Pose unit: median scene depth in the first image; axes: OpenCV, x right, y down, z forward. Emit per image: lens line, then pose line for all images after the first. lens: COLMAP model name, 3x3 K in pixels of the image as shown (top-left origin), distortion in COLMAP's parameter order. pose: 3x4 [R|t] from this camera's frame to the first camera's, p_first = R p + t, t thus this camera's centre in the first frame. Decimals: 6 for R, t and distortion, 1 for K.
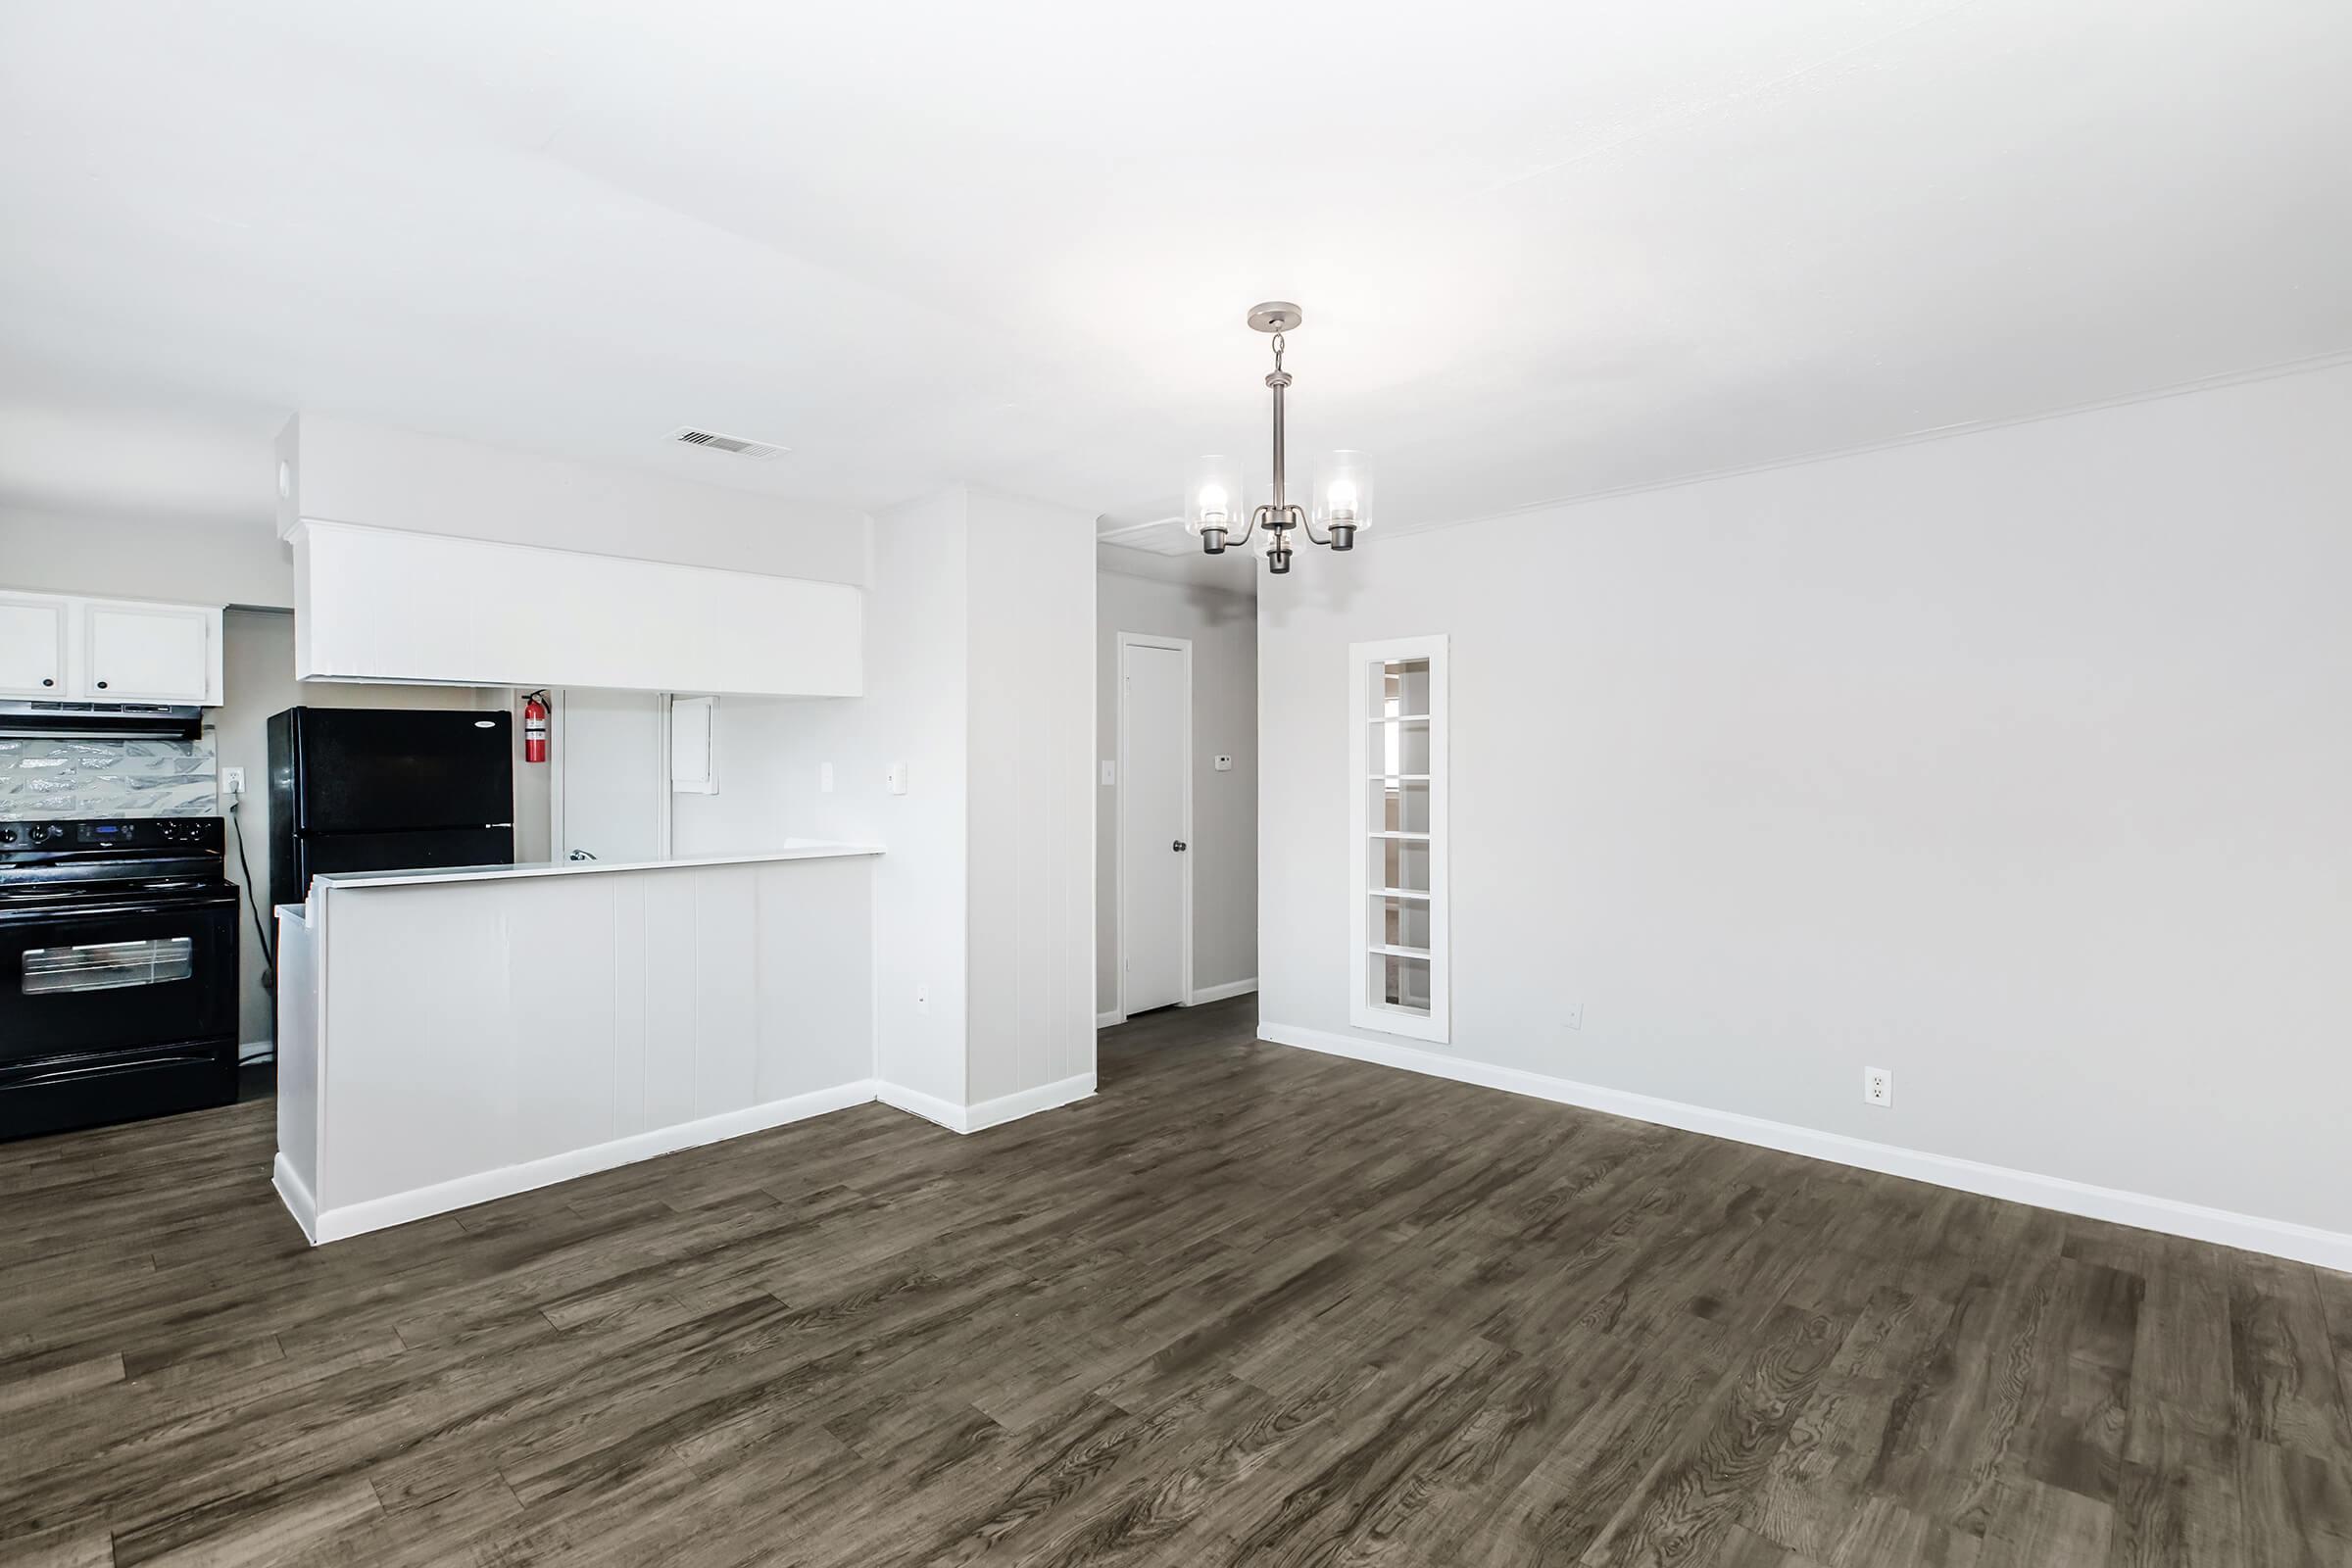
lens RADIAL K [[1079.0, 0, 1170.9], [0, 1079.0, 770.9], [0, 0, 1]] dist [0.003926, 0.000091]
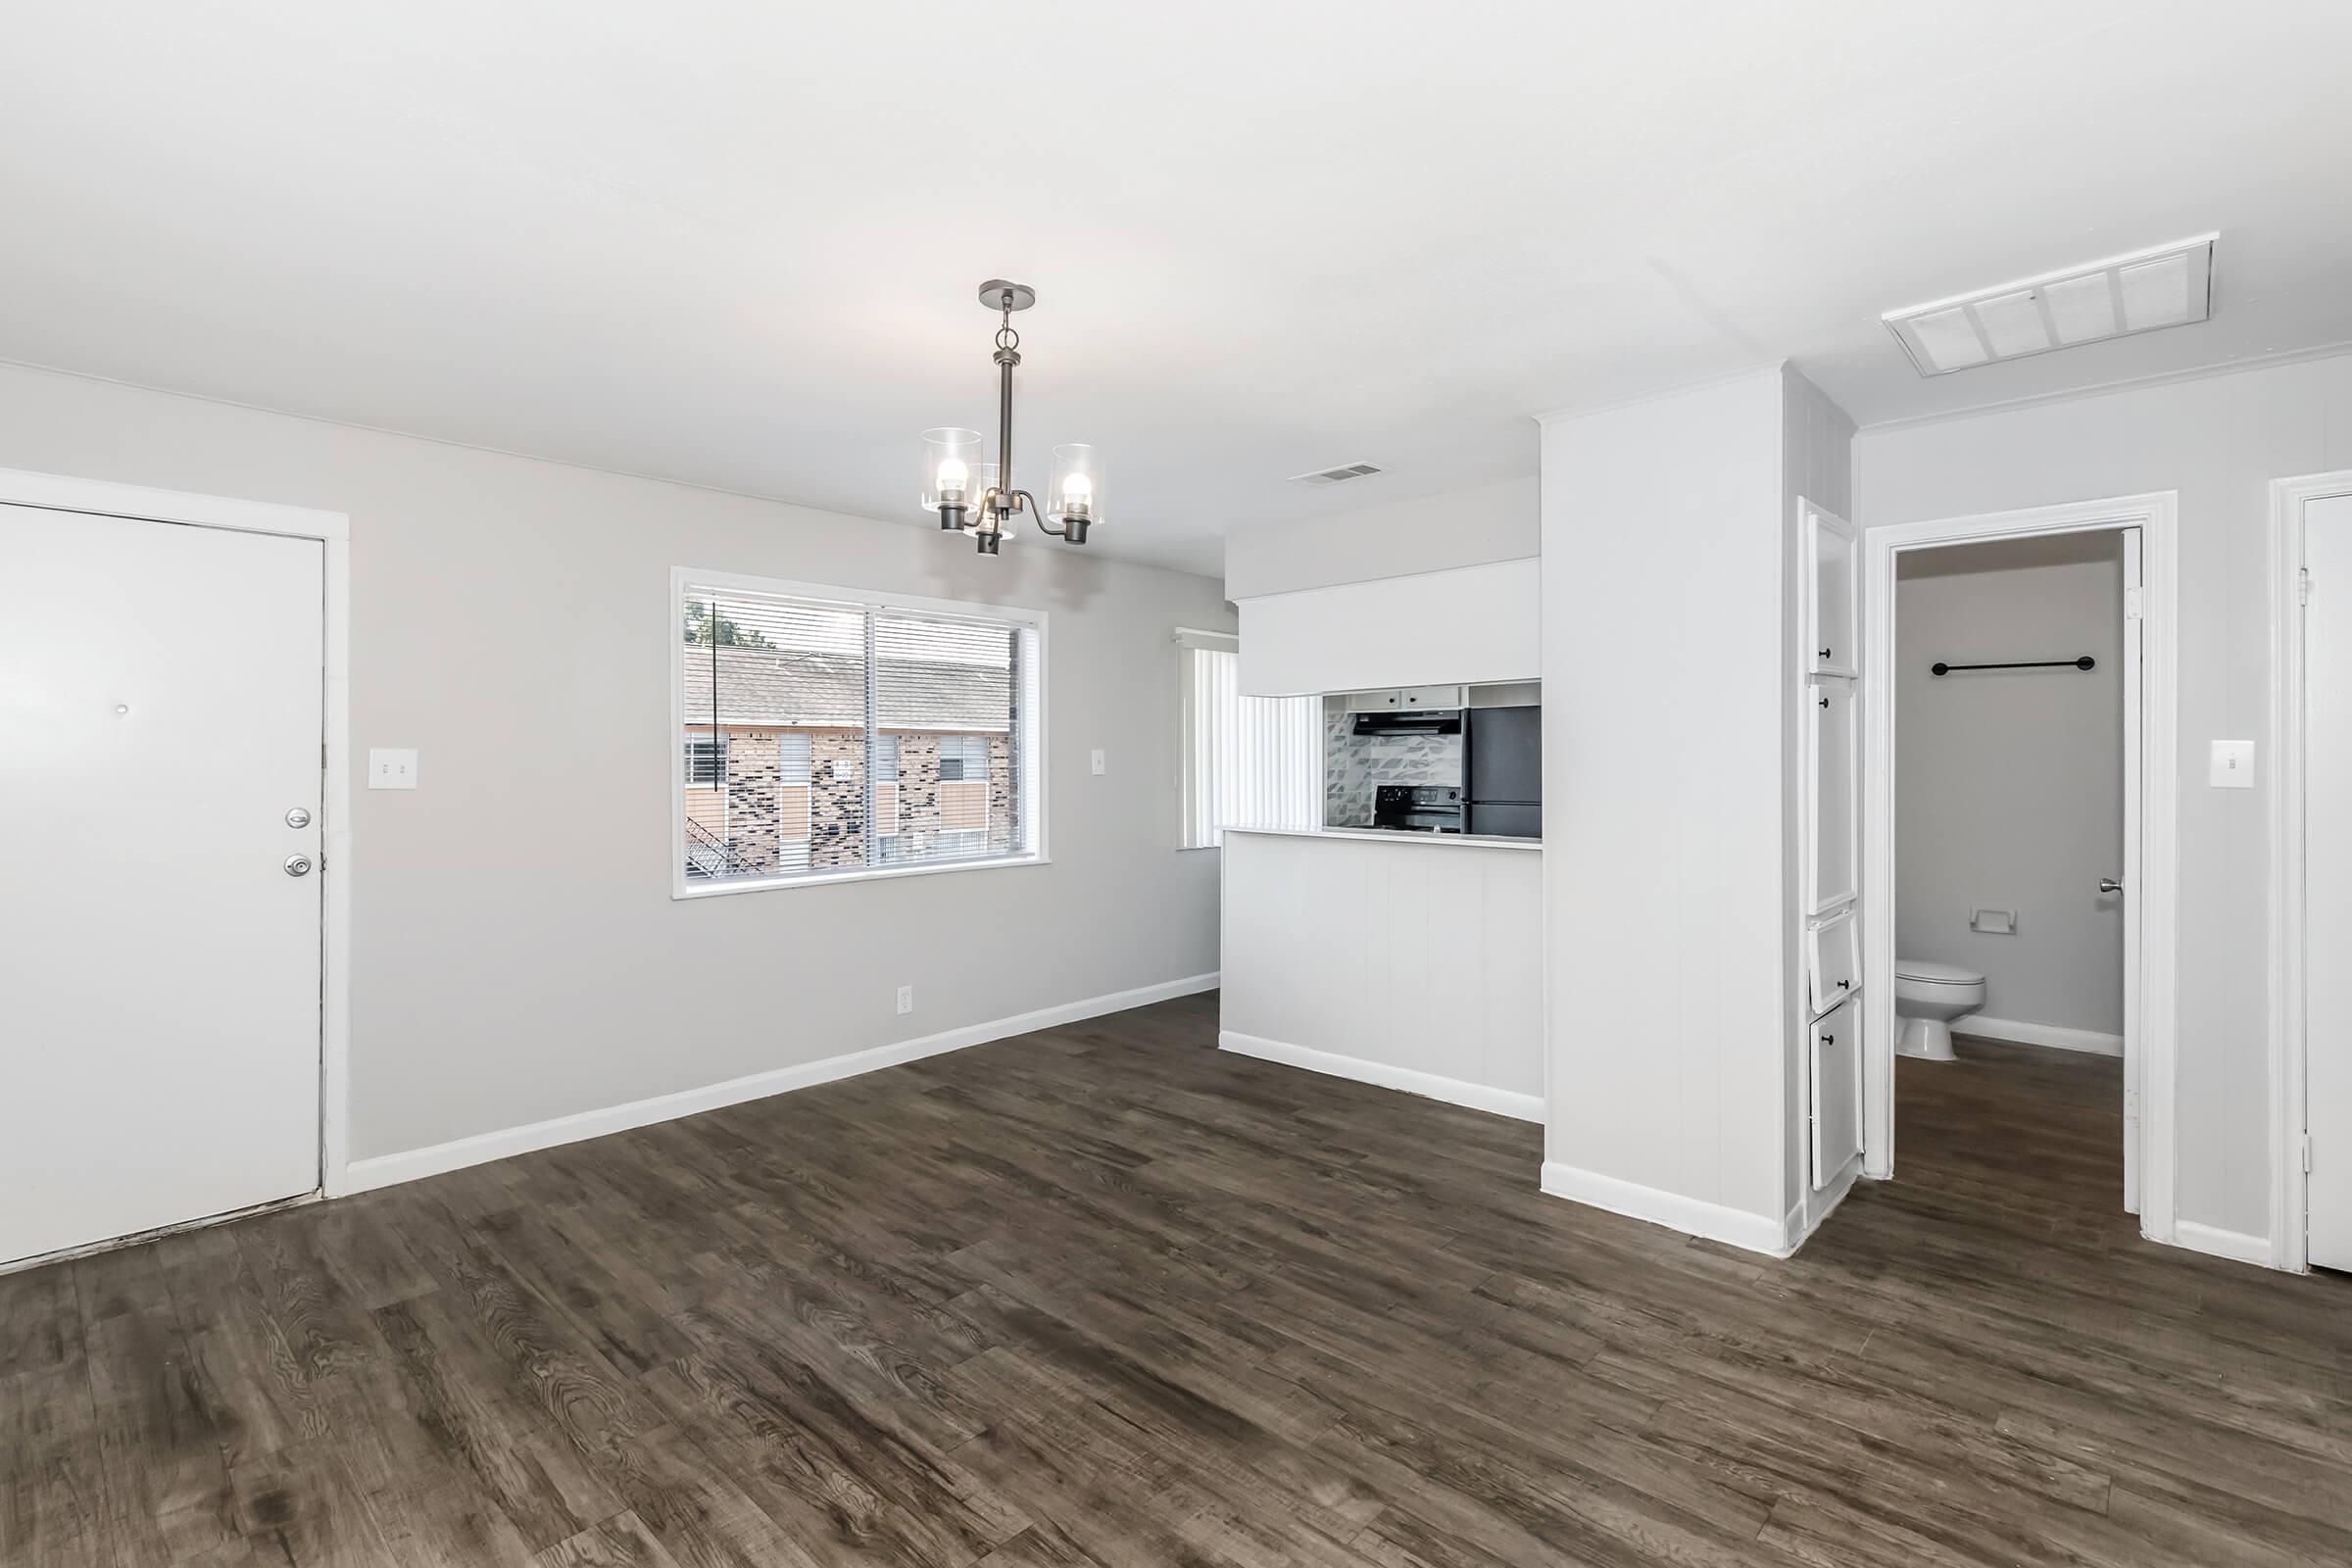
lens RADIAL K [[1079.0, 0, 1120.8], [0, 1079.0, 756.3], [0, 0, 1]] dist [0.003926, 0.000091]
pose [[-0.004172, 0.005650, -0.999975, 0.736207], [0.000361, 0.999984, 0.005648, -0.008972], [0.999991, -0.000337, -0.004174, 0.761679]]
